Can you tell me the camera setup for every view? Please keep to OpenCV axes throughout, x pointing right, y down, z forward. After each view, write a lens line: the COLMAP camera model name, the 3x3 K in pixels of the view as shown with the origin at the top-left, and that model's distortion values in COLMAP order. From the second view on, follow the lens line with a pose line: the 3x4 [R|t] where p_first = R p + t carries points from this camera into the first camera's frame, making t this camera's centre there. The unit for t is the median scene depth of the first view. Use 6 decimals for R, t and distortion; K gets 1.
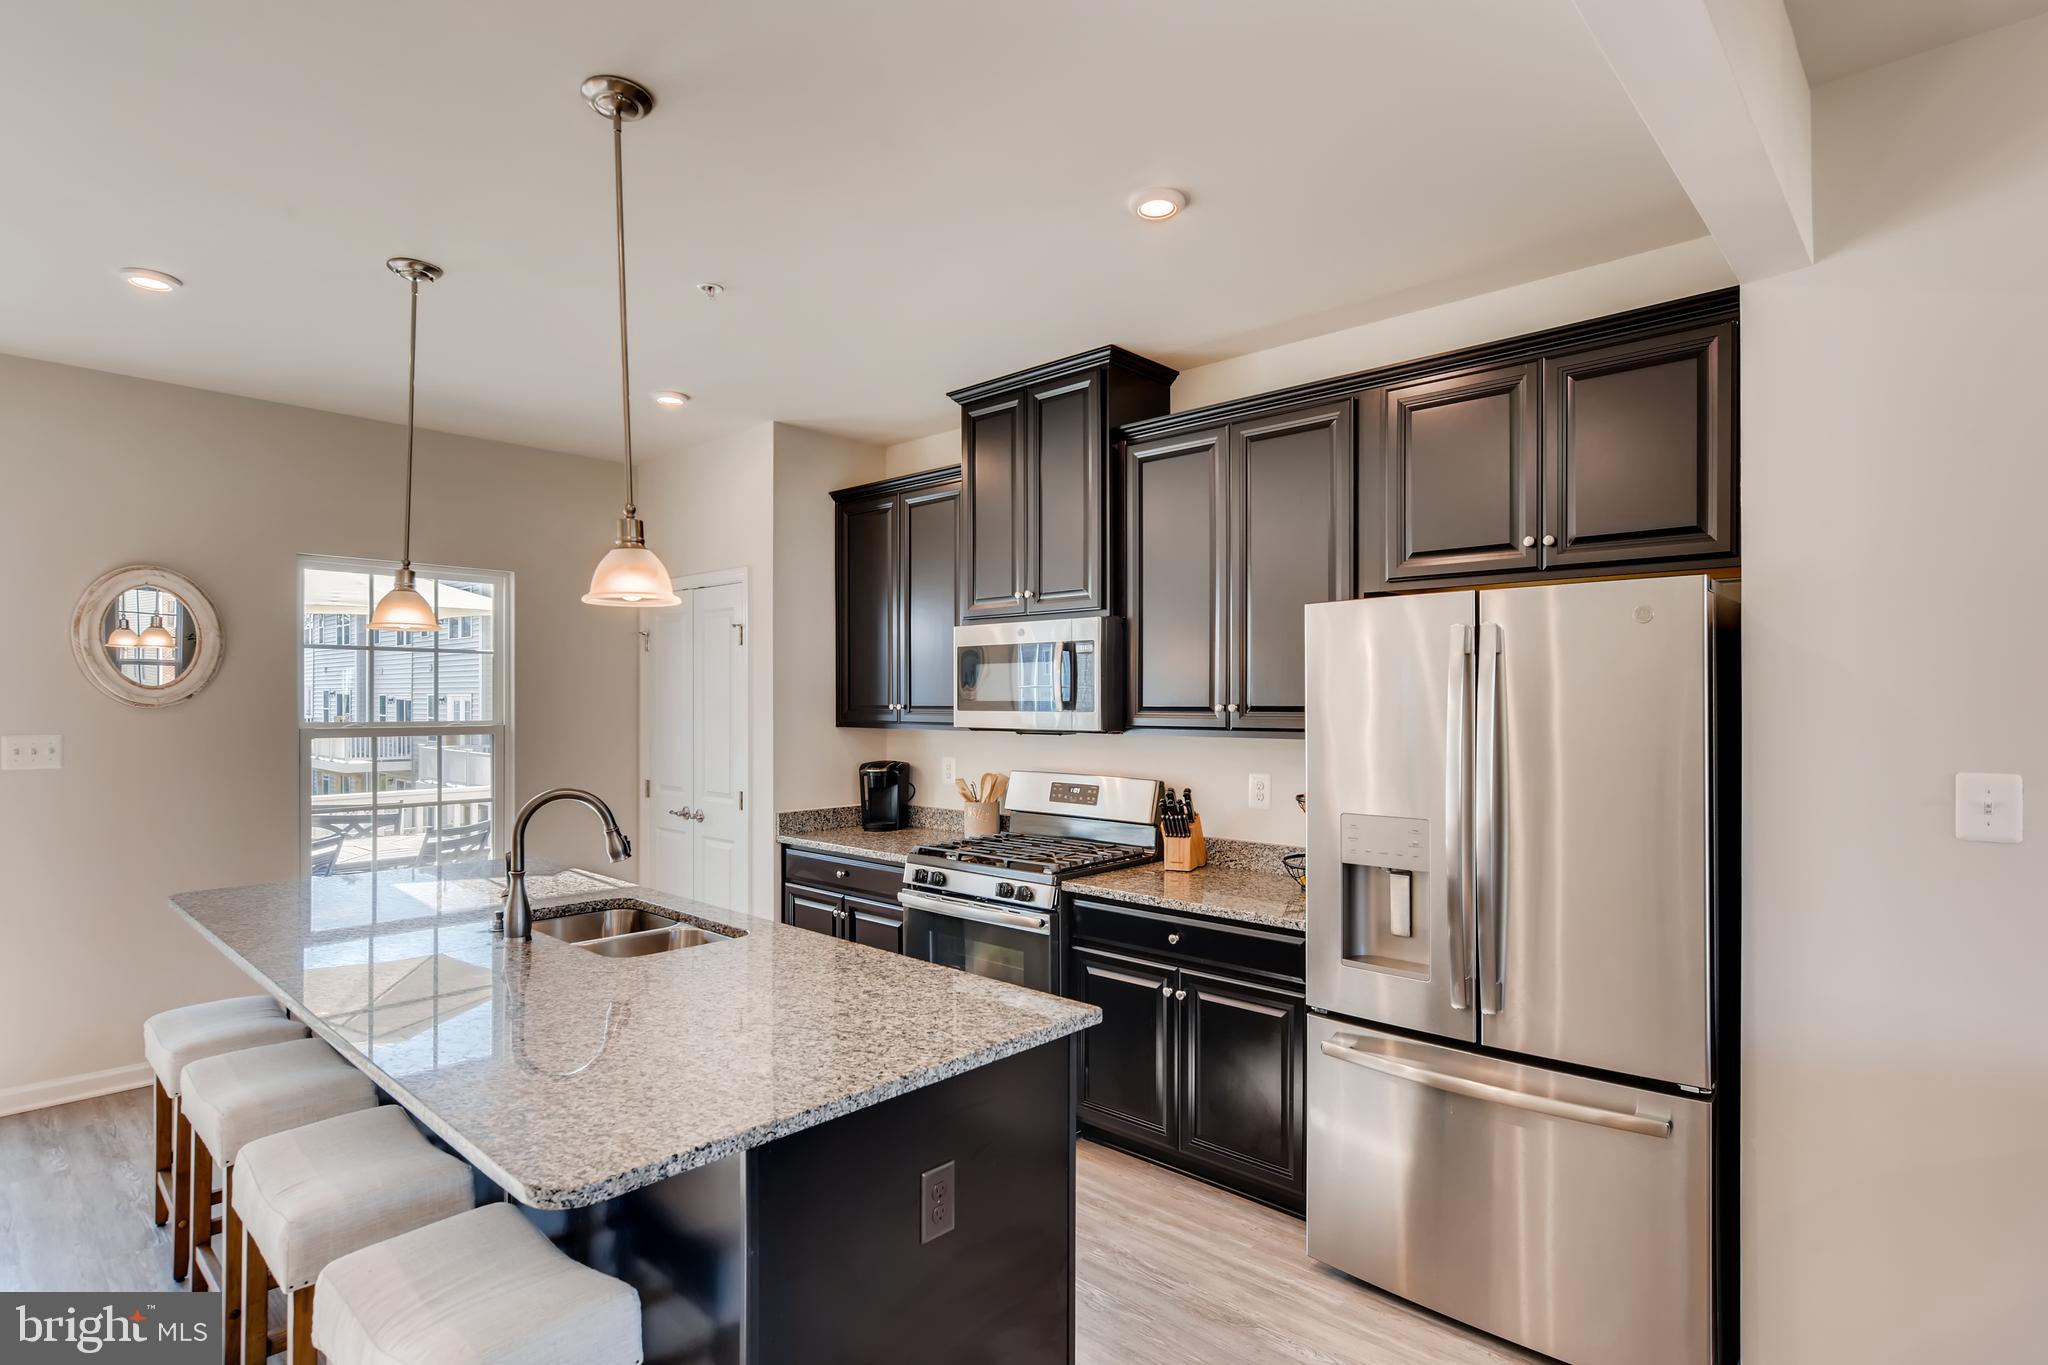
lens RADIAL K [[1028.8, 0, 1035.3], [0, 1028.8, 707.9], [0, 0, 1]] dist [-0.003463, 0.003180]
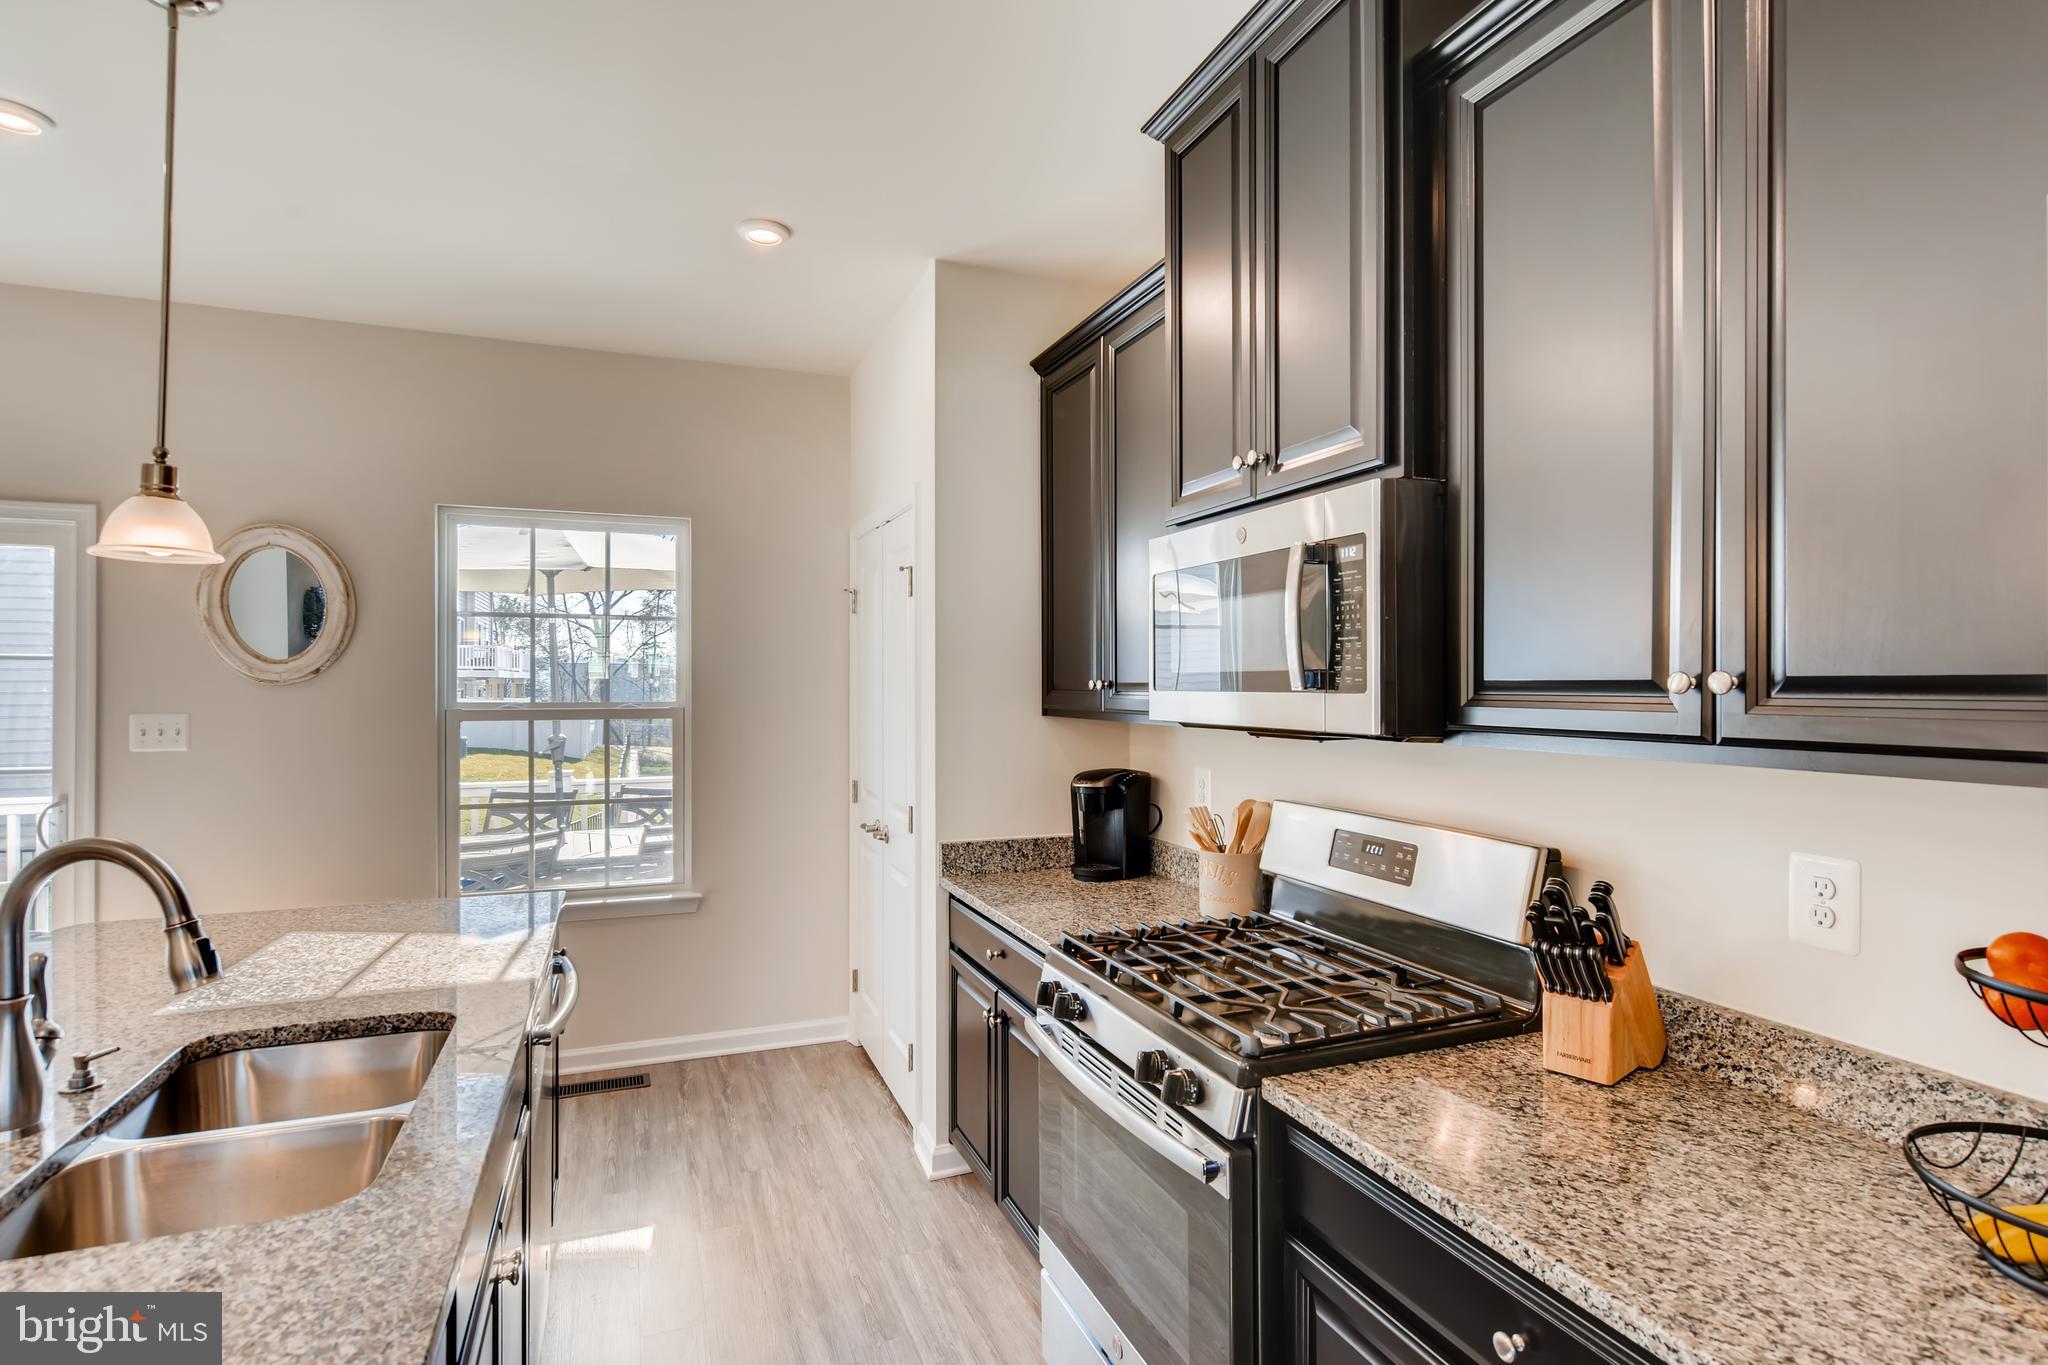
lens RADIAL K [[1028.8, 0, 1032.6], [0, 1028.8, 685.9], [0, 0, 1]] dist [-0.003463, 0.003180]
pose [[0.897746, 0.001045, -0.440513, 0.121575], [-0.003779, 0.999979, -0.005330, 0.003619], [0.440498, 0.006450, 0.897730, 0.522269]]
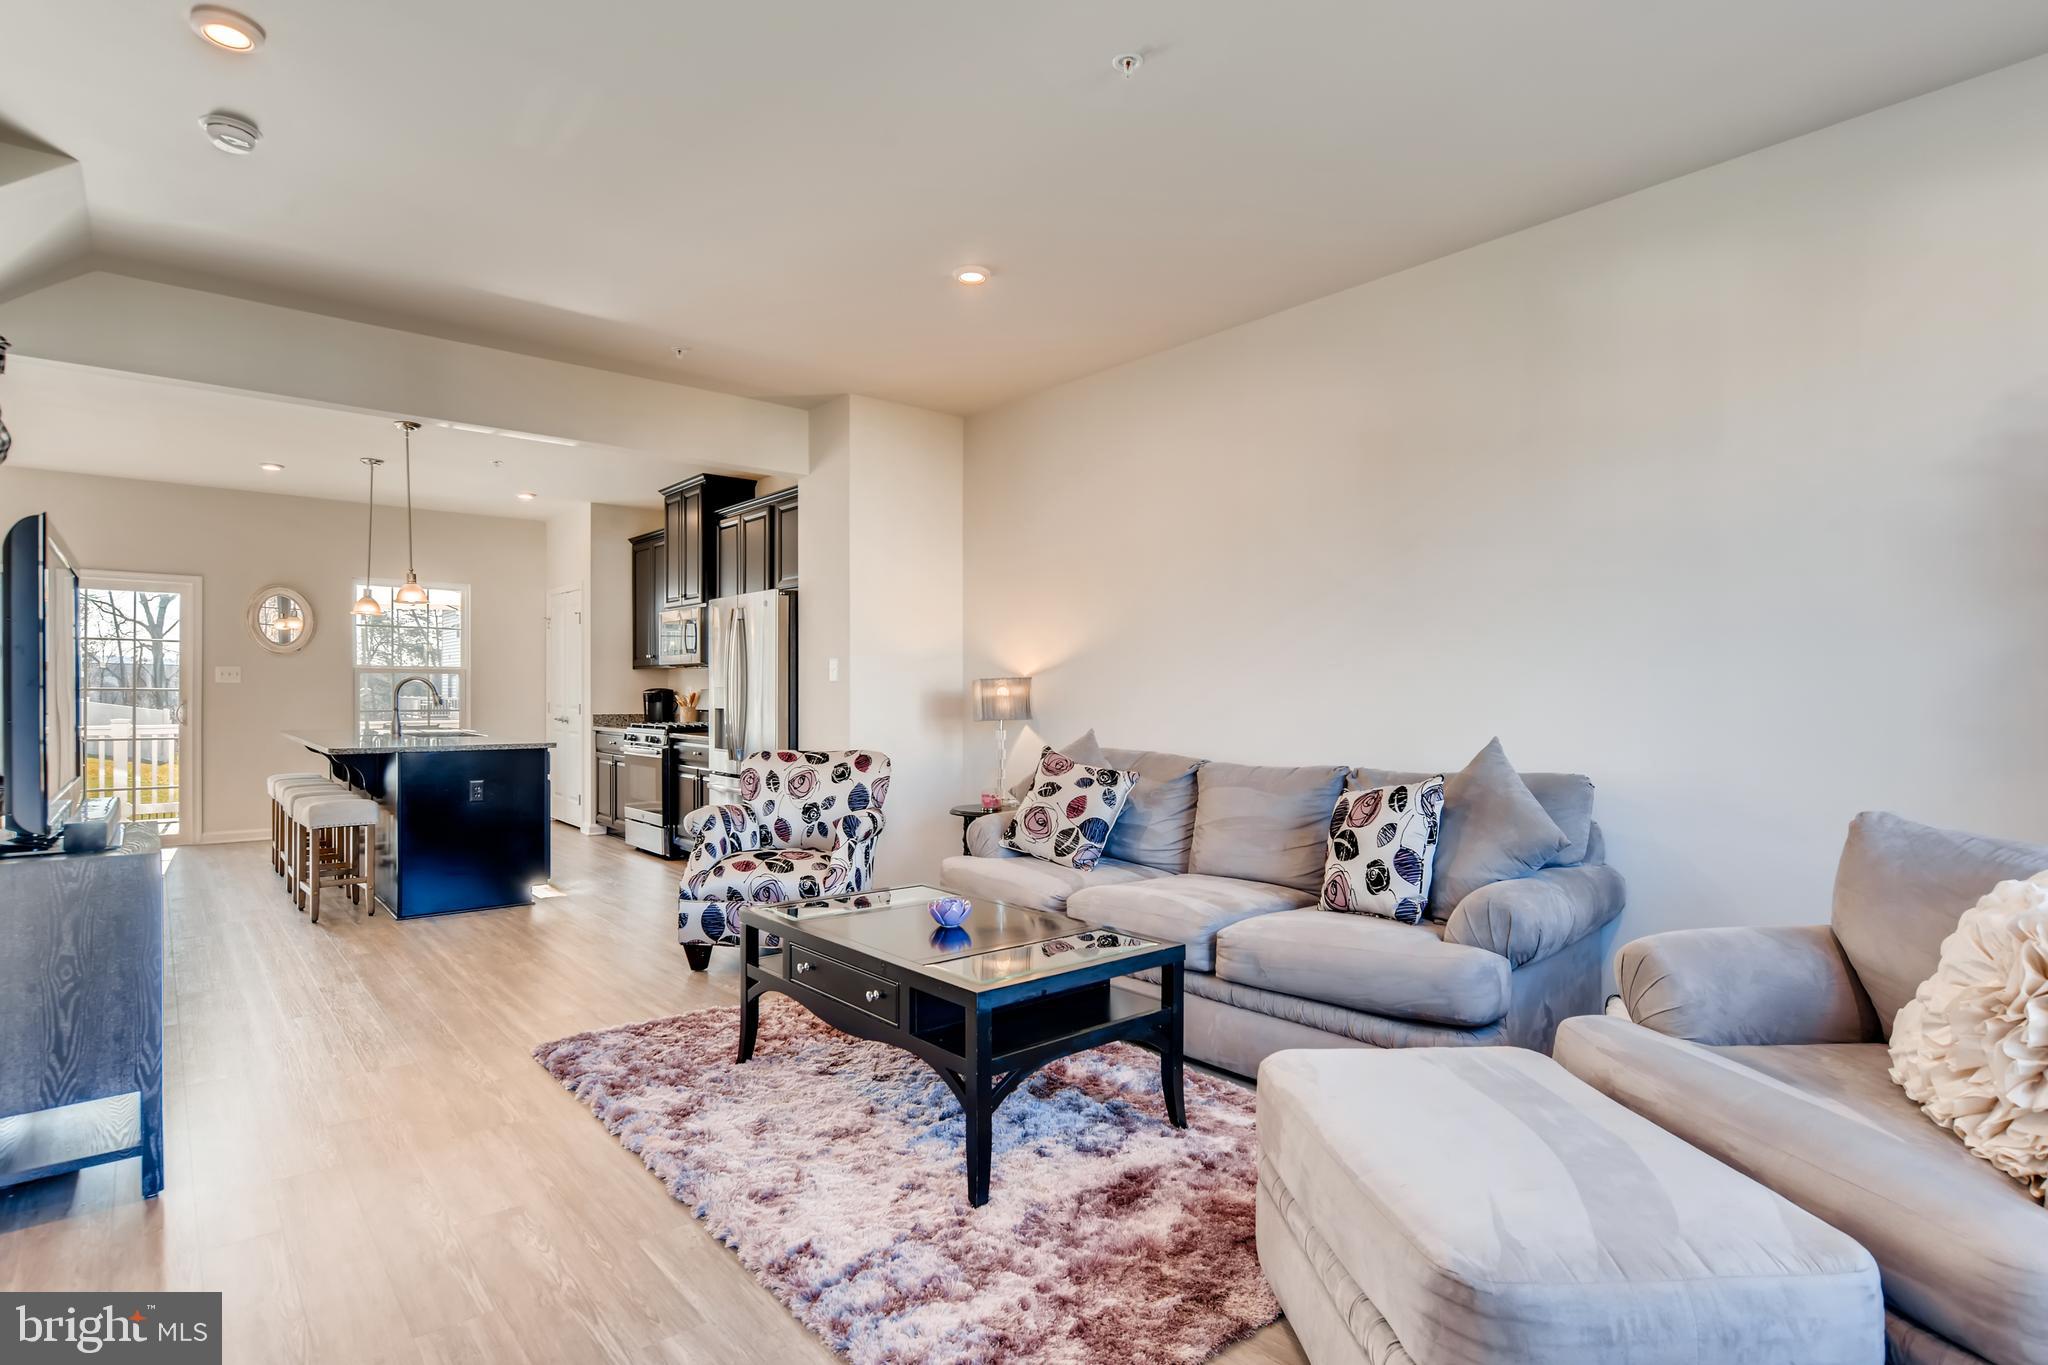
lens RADIAL K [[1028.8, 0, 1028.4], [0, 1028.8, 693.1], [0, 0, 1]] dist [-0.003463, 0.003180]
pose [[0.992138, 0.001947, -0.125133, 0.928303], [-0.002958, 0.999964, -0.007899, 0.093882], [0.125113, 0.008207, 0.992109, -0.897700]]
